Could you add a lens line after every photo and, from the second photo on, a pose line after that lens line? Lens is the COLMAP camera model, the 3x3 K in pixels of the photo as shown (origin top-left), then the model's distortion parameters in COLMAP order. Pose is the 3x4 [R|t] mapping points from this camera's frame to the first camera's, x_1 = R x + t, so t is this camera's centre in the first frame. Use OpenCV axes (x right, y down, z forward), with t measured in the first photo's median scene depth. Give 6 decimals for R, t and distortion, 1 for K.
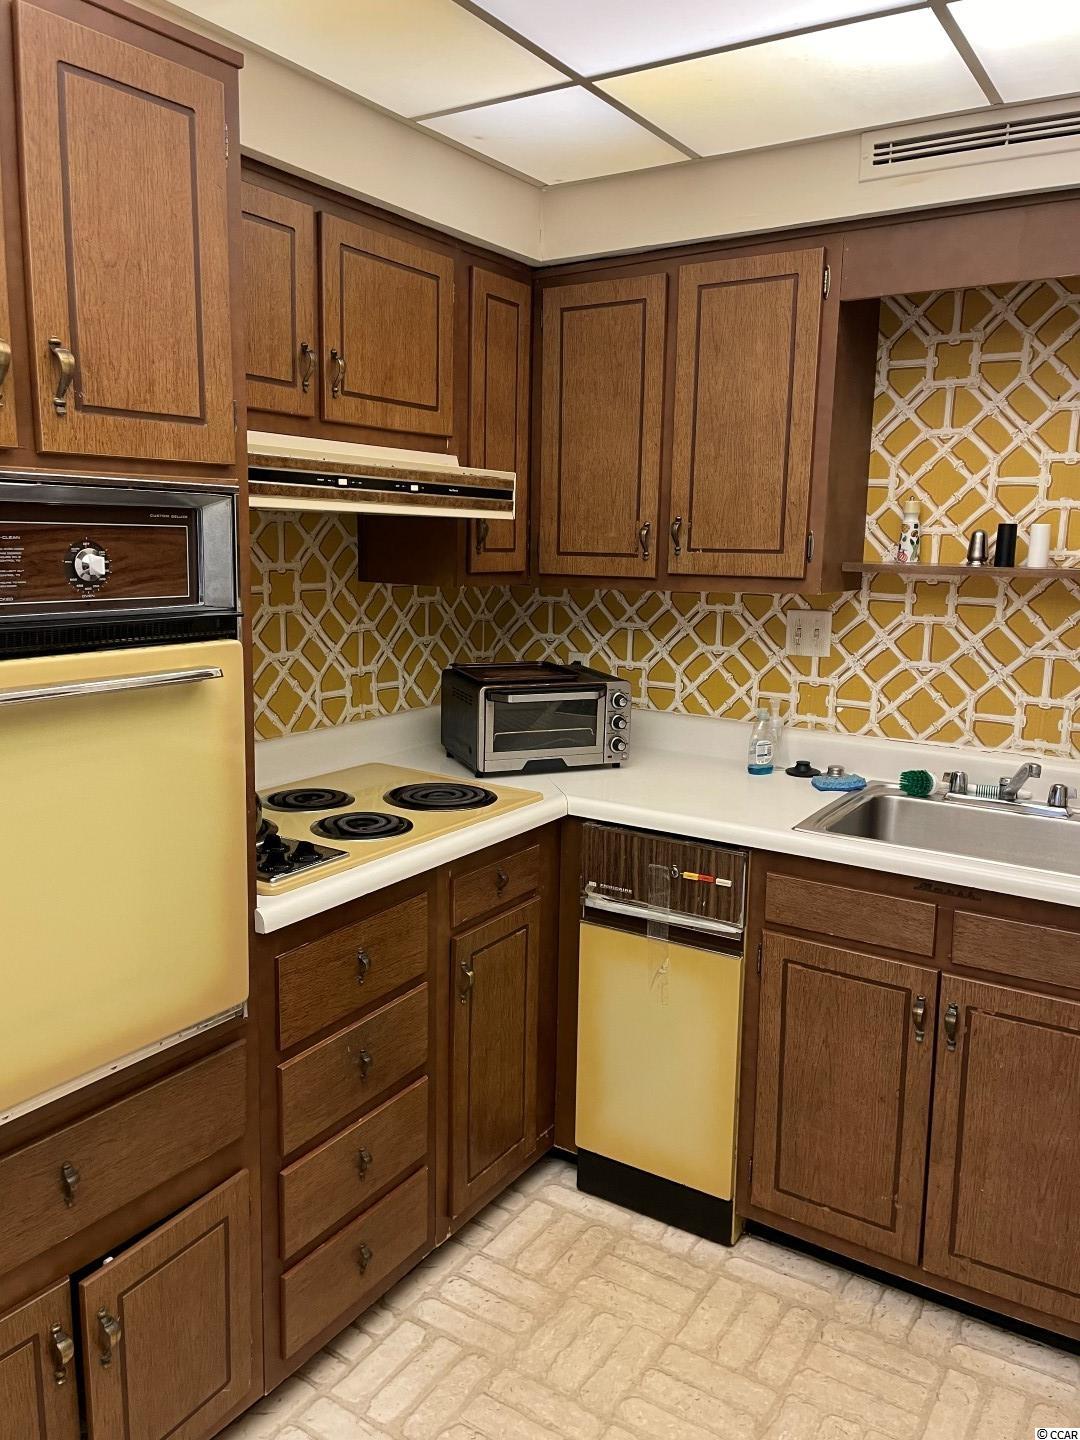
lens RADIAL K [[1086.0, 0, 544.6], [0, 1086.0, 715.5], [0, 0, 1]] dist [0.051721, -0.071328]
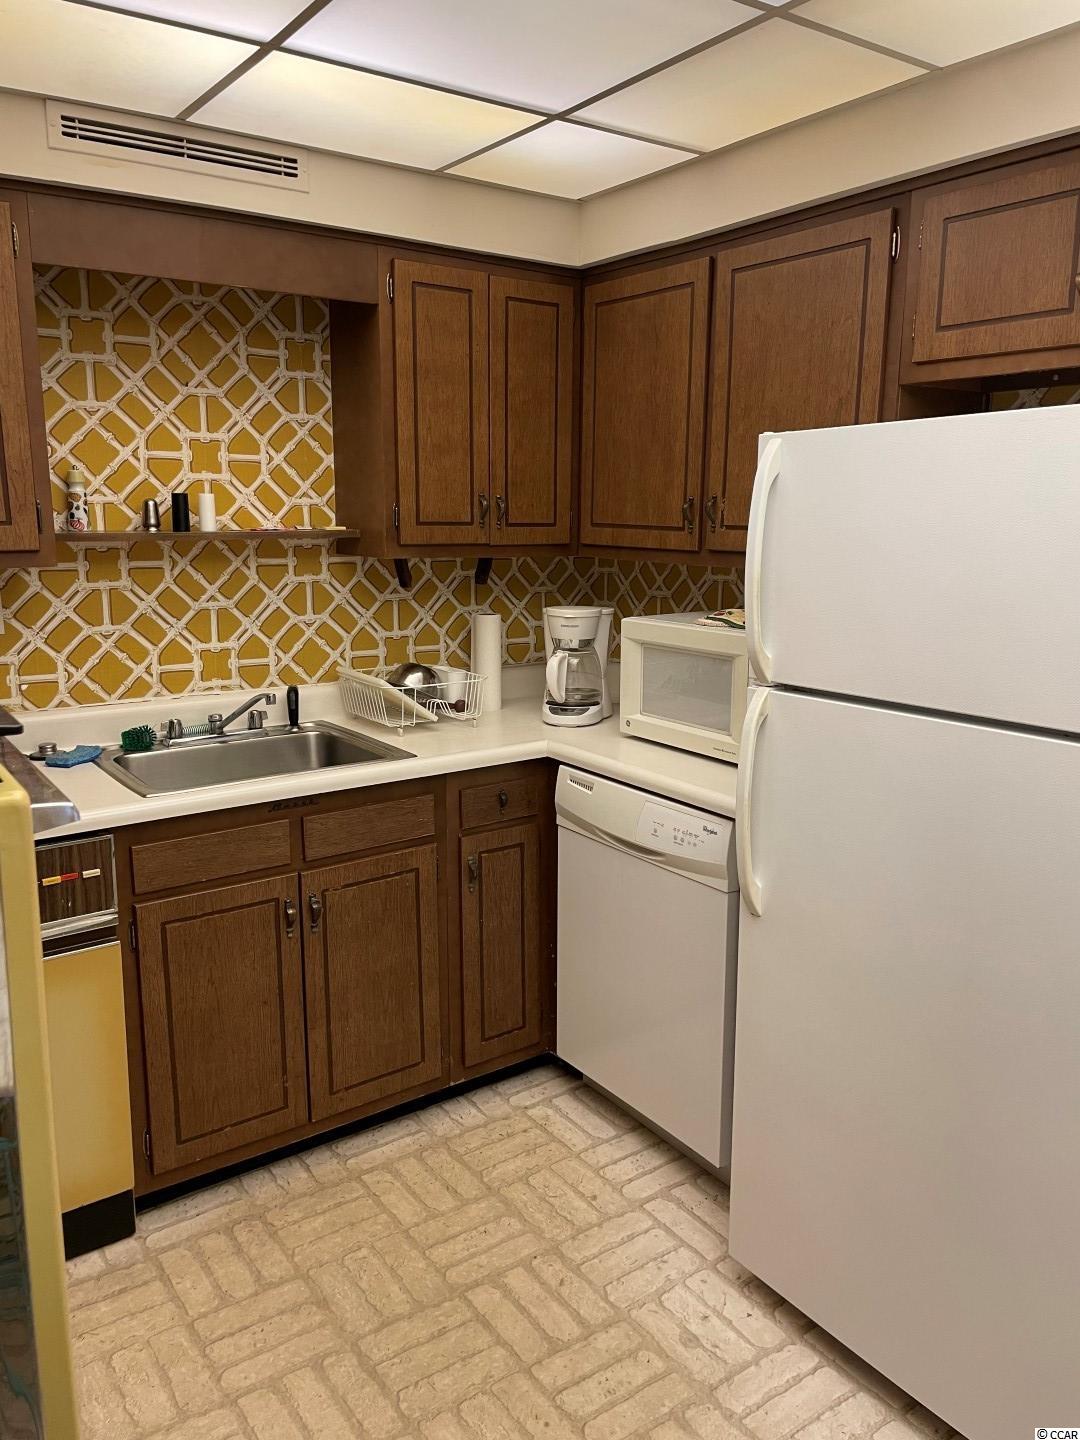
lens RADIAL K [[1086.0, 0, 555.3], [0, 1086.0, 711.0], [0, 0, 1]] dist [0.051721, -0.071328]
pose [[0.361483, -0.190422, 0.912726, -0.499121], [0.156890, 0.977387, 0.141776, -0.054000], [-0.919084, 0.091948, 0.383184, 0.228266]]
